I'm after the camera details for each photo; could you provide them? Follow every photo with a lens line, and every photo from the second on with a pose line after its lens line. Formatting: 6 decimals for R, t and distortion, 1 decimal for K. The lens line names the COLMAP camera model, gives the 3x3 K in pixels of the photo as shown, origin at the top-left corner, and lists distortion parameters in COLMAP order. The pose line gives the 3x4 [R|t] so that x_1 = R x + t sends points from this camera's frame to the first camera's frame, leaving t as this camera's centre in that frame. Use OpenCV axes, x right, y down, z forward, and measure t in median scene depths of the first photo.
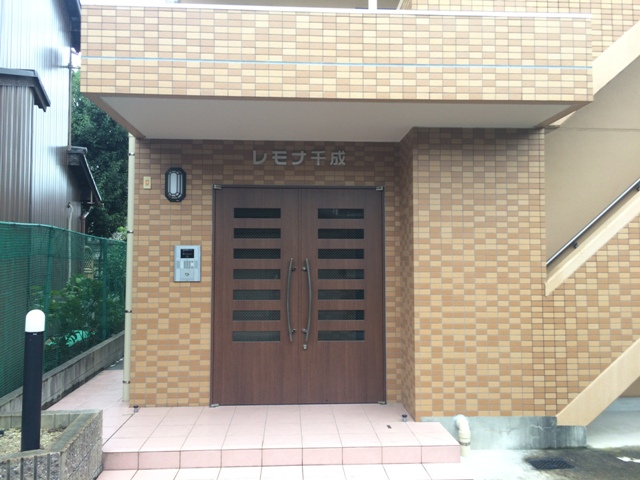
lens RADIAL K [[545.2, 0, 320.0], [0, 545.2, 240.0], [0, 0, 1]] dist [0.059011, -0.017111]
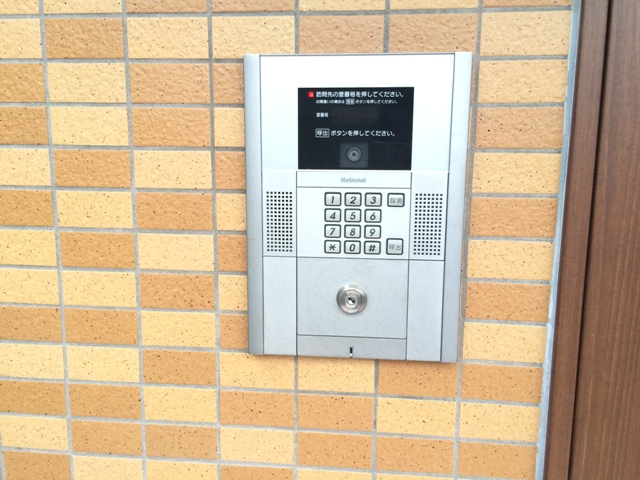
lens RADIAL K [[545.2, 0, 320.0], [0, 545.2, 240.0], [0, 0, 1]] dist [0.059011, -0.017111]
pose [[0.986830, 0.033535, -0.158249, -0.248750], [0.000247, 0.977962, 0.208785, 0.025641], [0.161763, -0.206074, 0.965073, 0.951966]]
